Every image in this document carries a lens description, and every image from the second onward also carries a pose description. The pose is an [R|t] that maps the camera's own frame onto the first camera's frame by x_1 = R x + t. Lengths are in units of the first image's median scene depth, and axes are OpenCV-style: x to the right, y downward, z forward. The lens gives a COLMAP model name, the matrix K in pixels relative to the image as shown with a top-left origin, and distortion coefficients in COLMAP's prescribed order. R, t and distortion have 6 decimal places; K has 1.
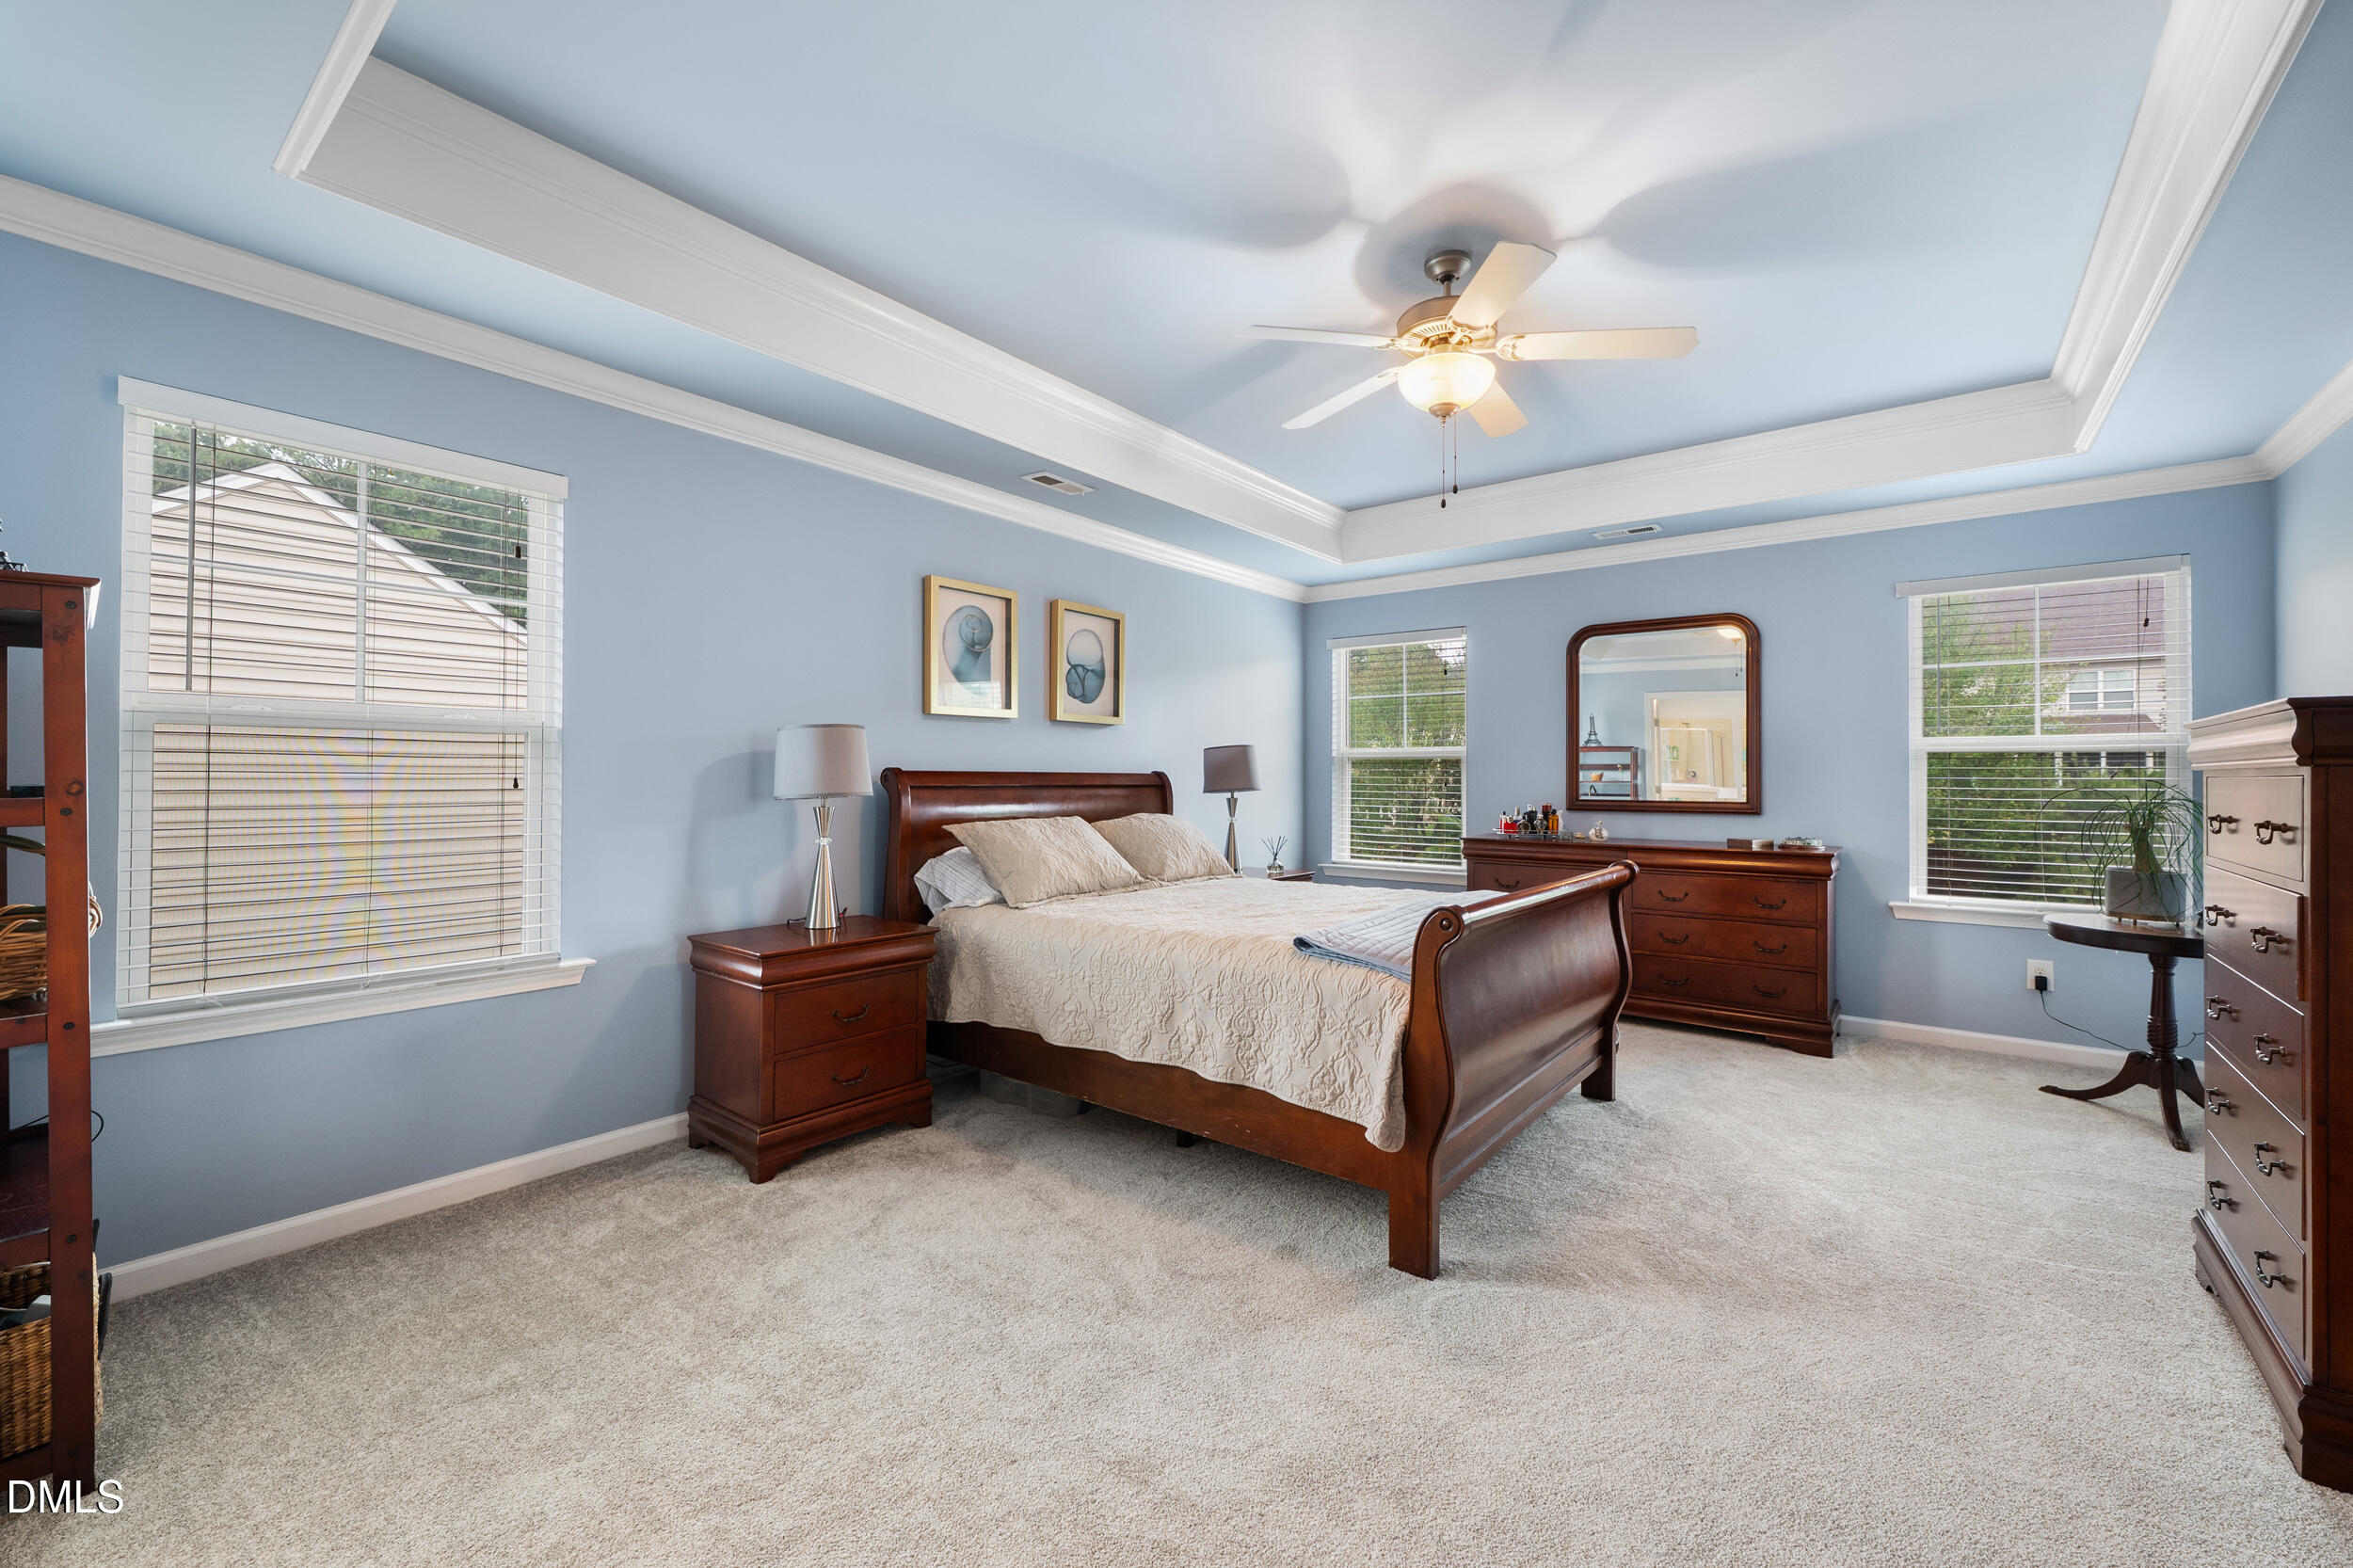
lens RADIAL K [[942.4, 0, 1175.9], [0, 942.4, 775.1], [0, 0, 1]] dist [0.003132, -0.000476]
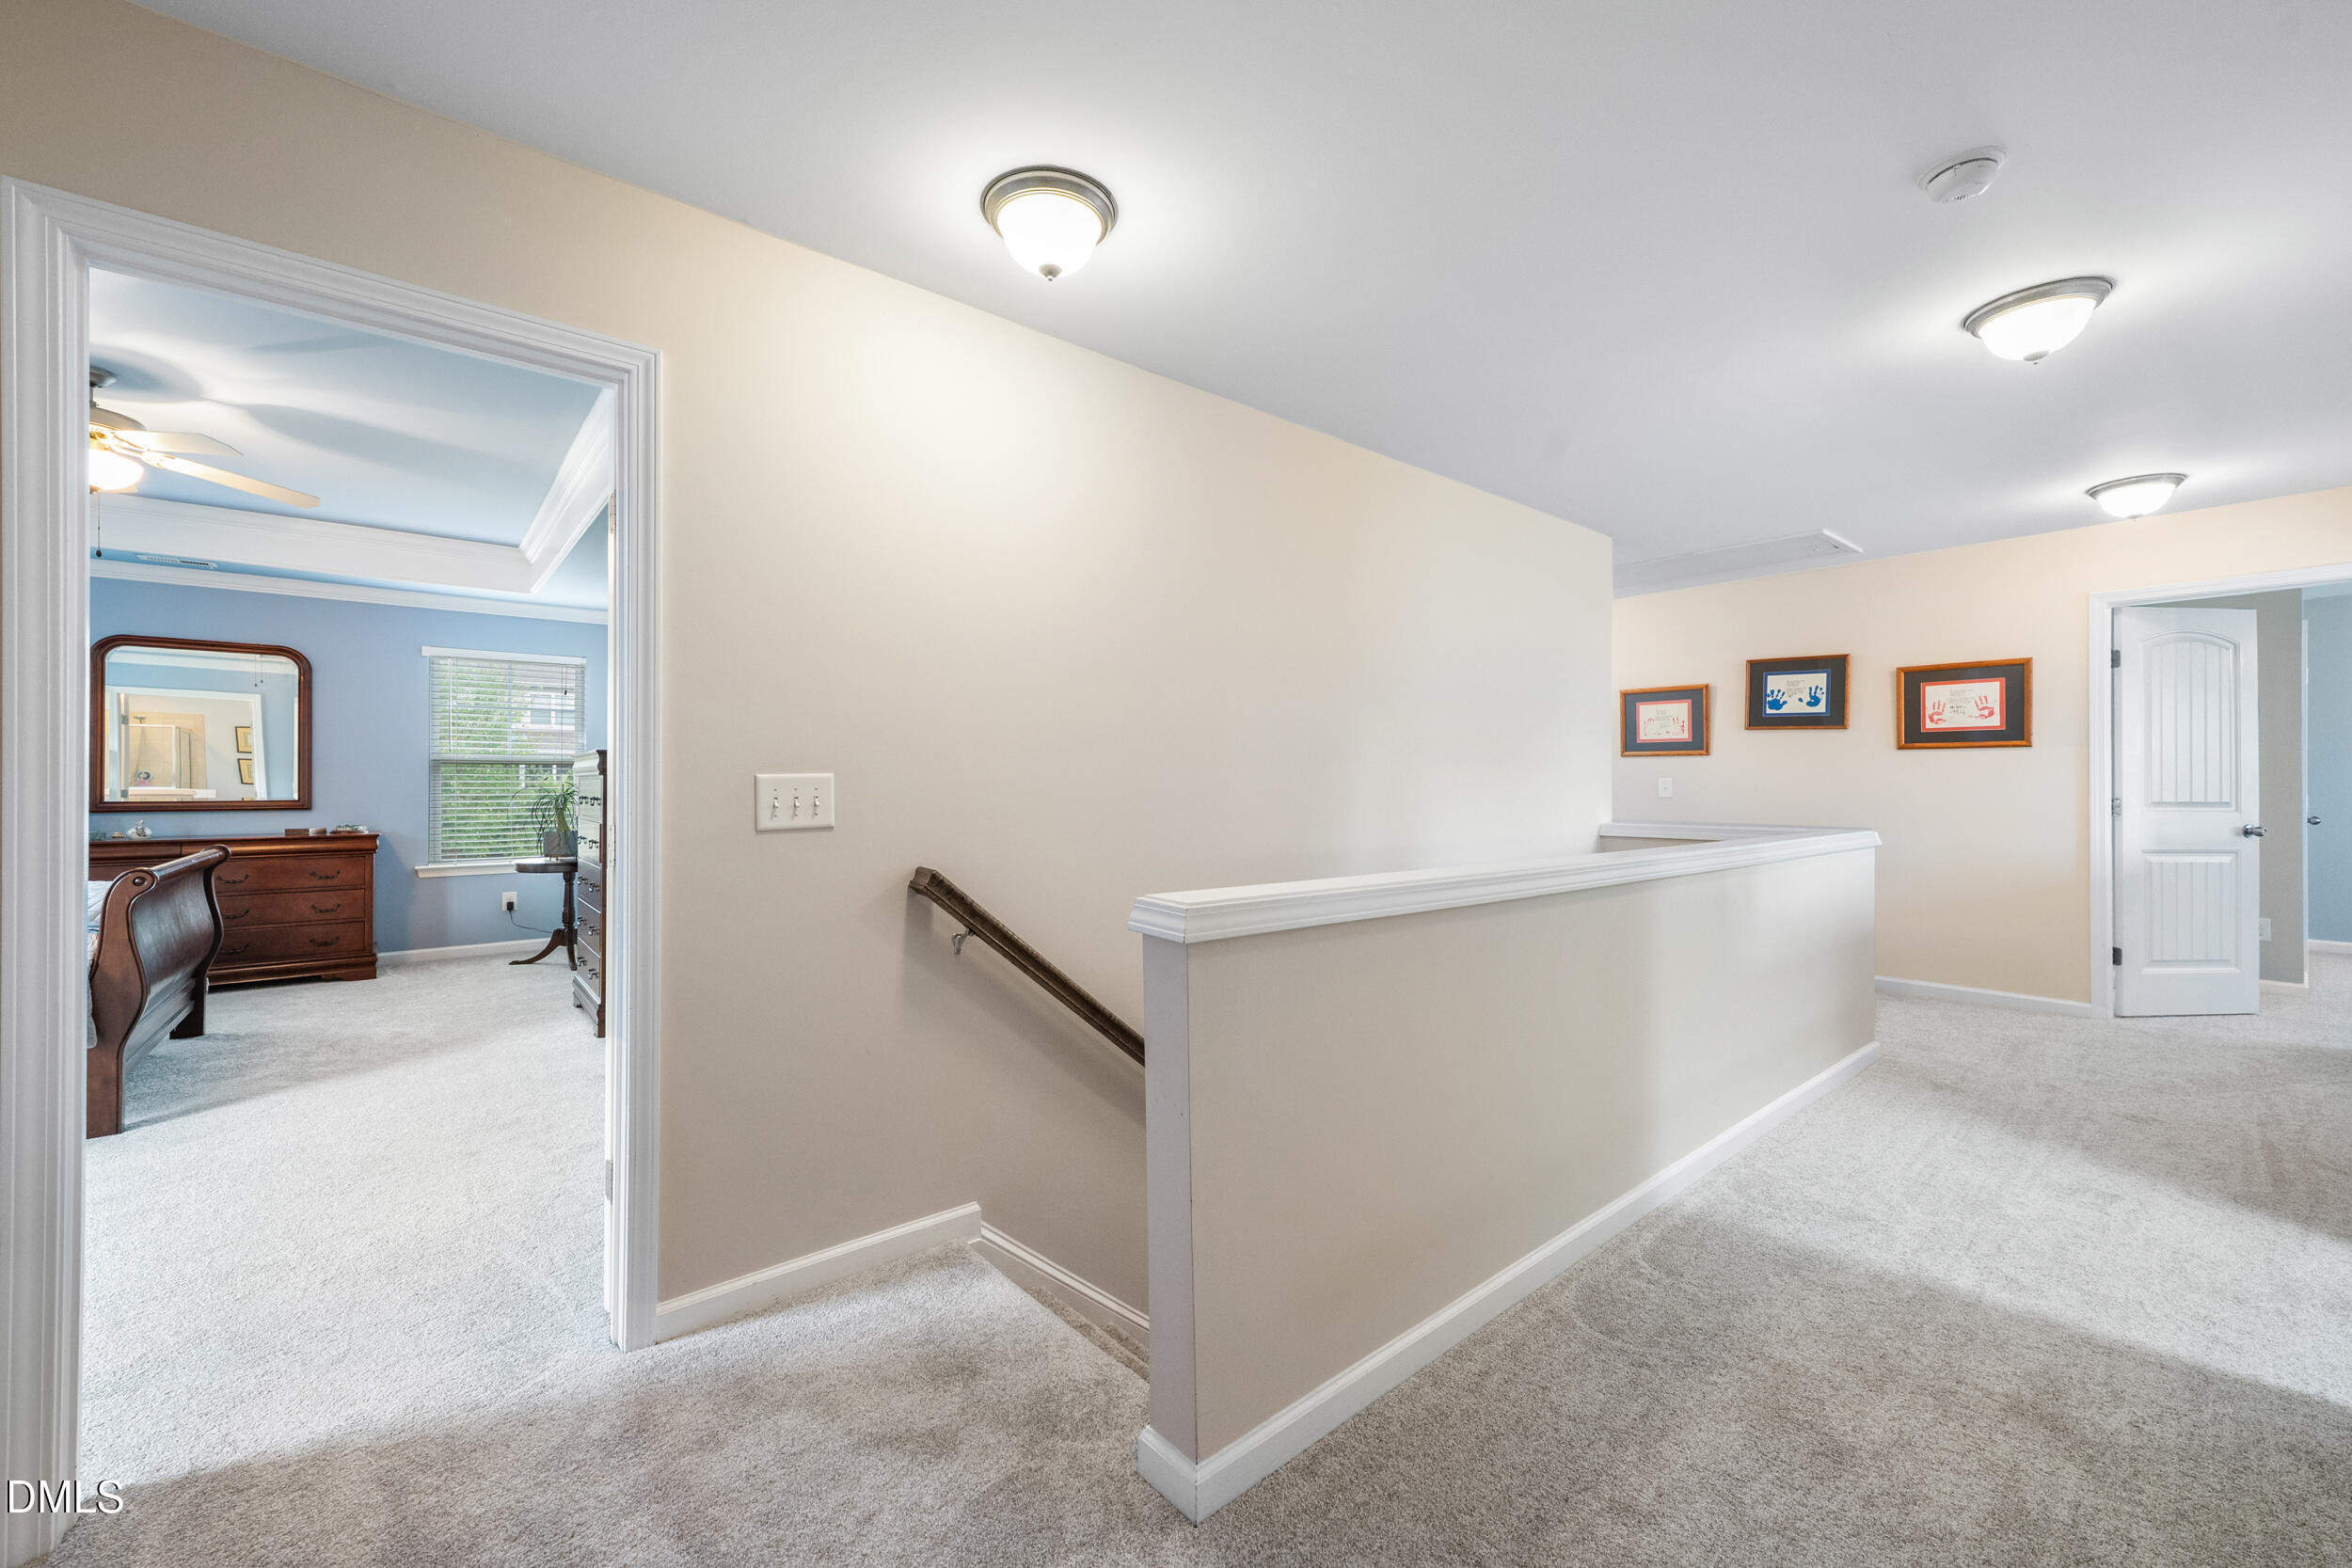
lens RADIAL K [[942.0, 0, 1180.9], [0, 942.0, 776.3], [0, 0, 1]] dist [0.003132, -0.000476]
pose [[0.208626, 0.006476, 0.977974, -0.495297], [-0.004576, 0.999974, -0.005646, -0.000993], [-0.977985, -0.003297, 0.208650, -0.534719]]
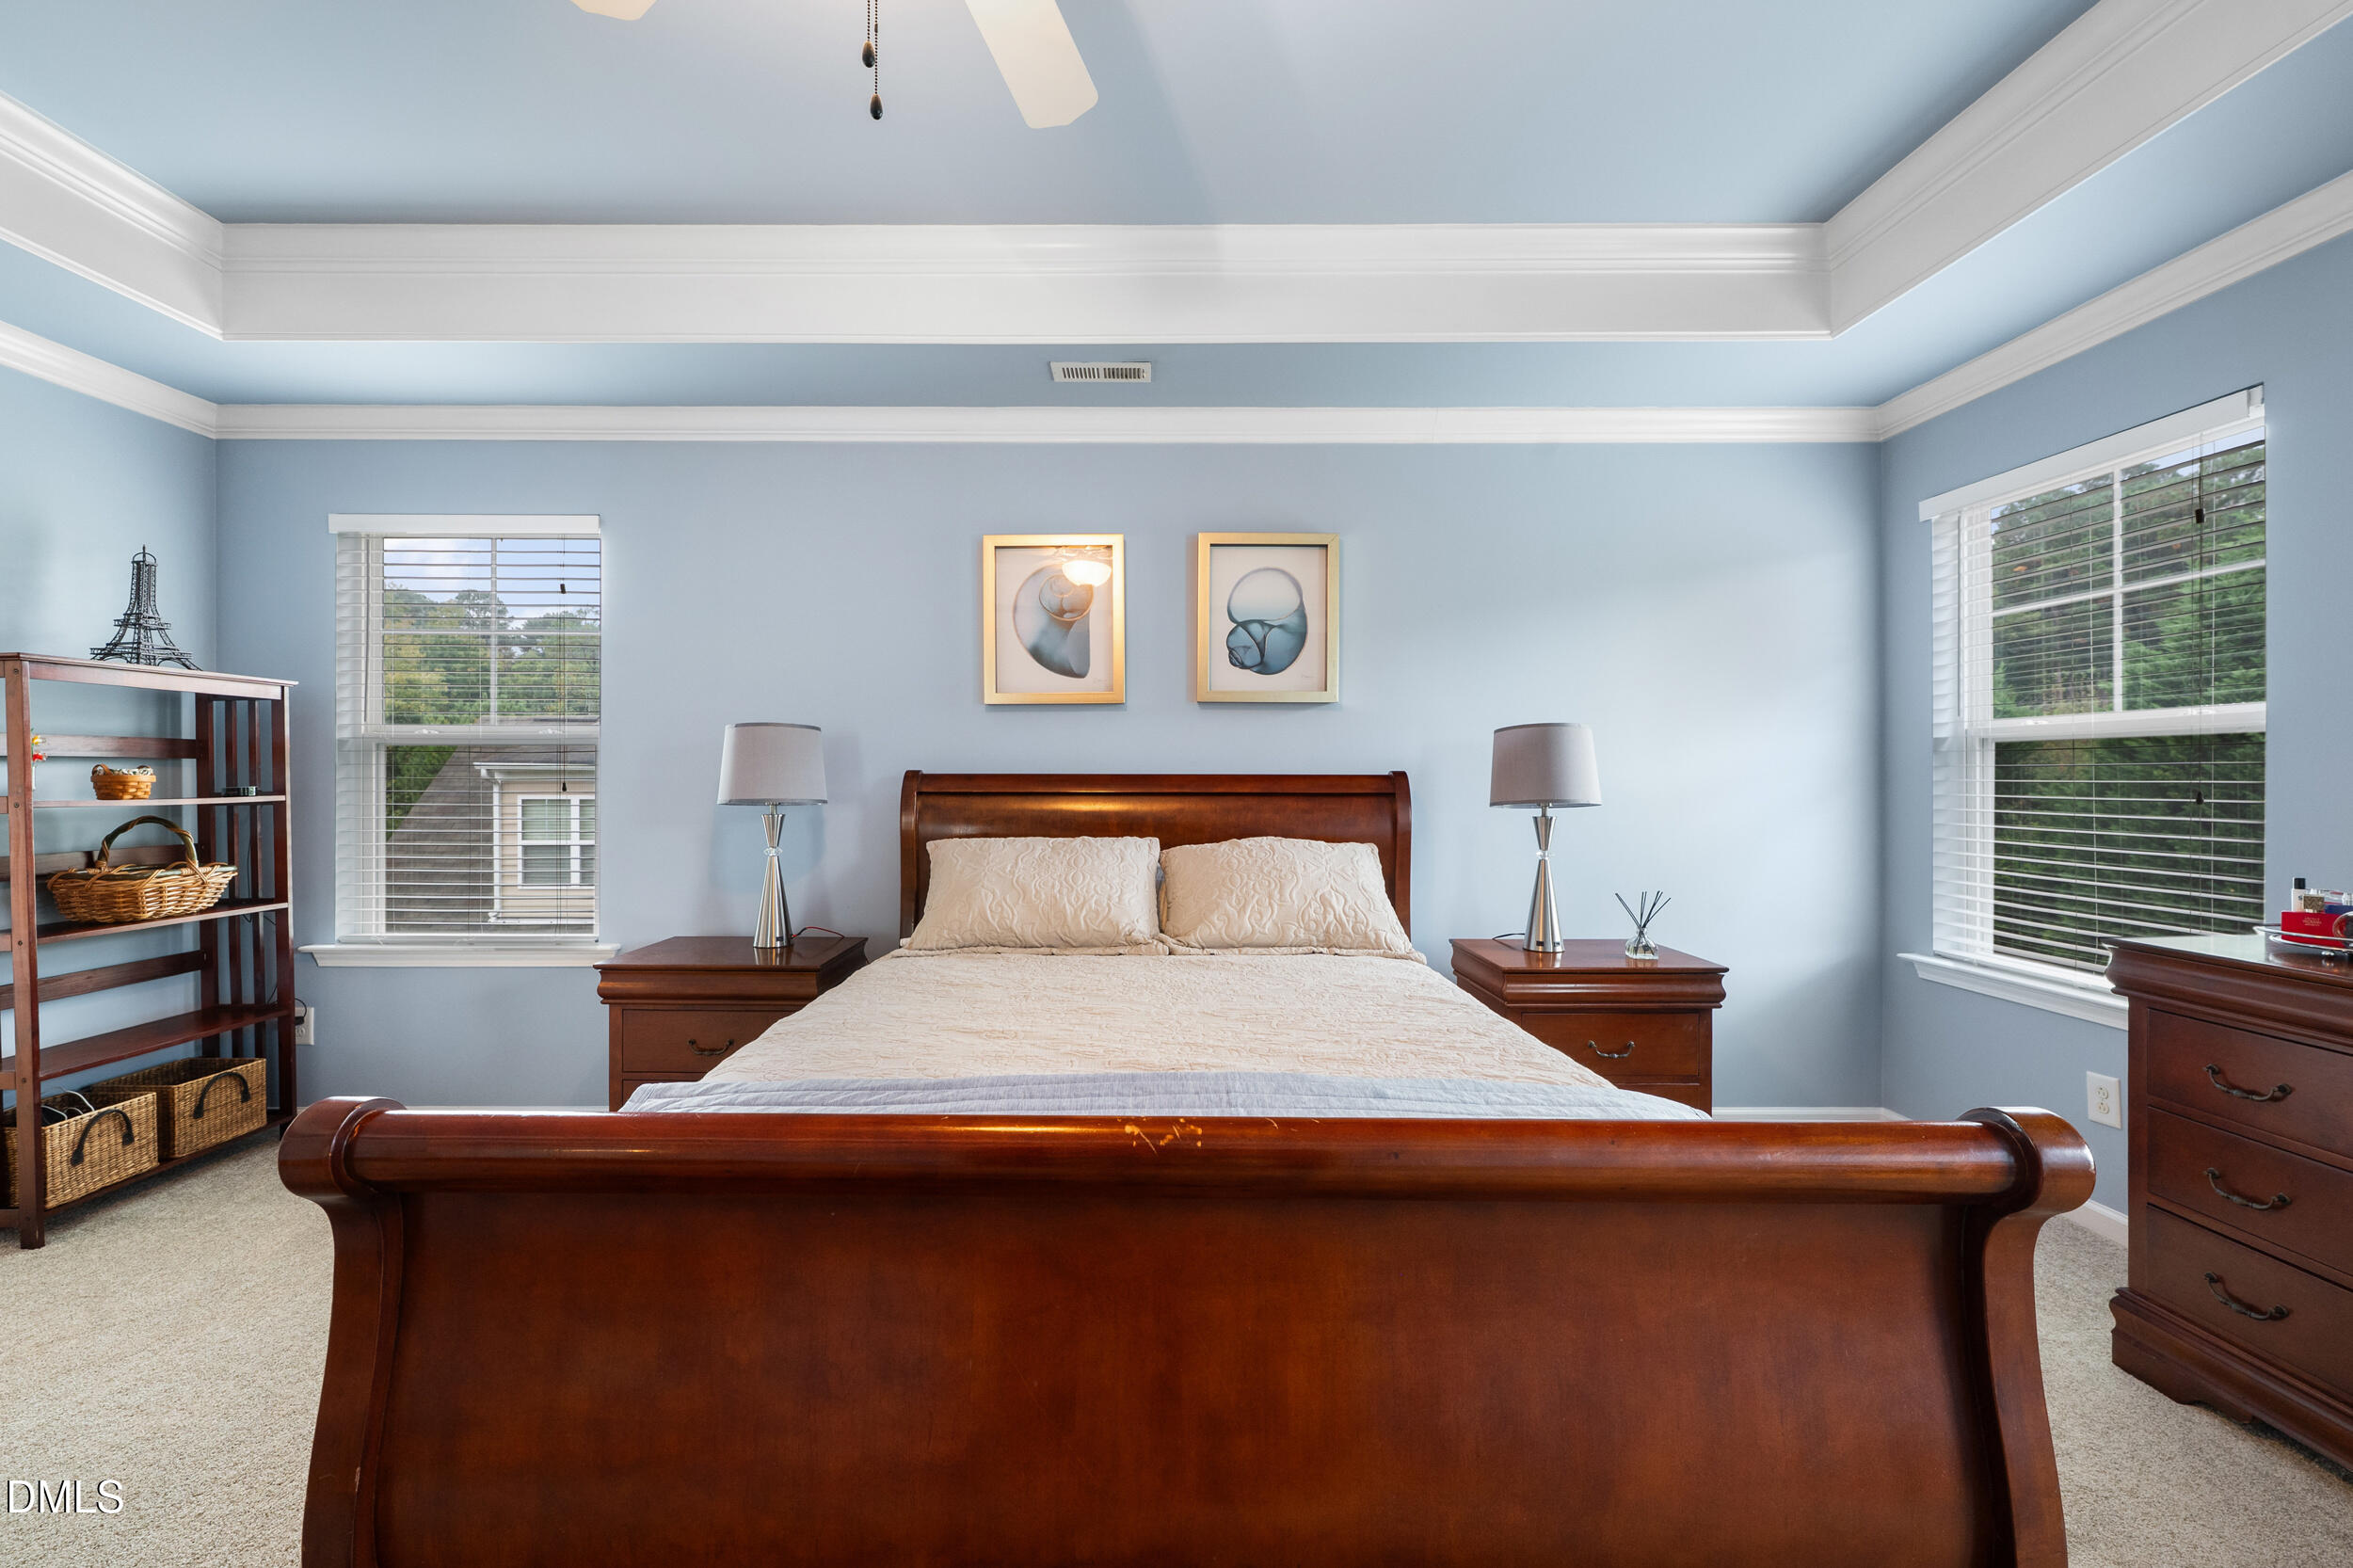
lens RADIAL K [[942.4, 0, 1171.8], [0, 942.4, 774.0], [0, 0, 1]] dist [0.003132, -0.000476]
pose [[0.620501, 0.003336, -0.784198, 0.356312], [0.002979, 0.999974, 0.006611, -0.006300], [0.784200, -0.006438, 0.620475, 0.448641]]
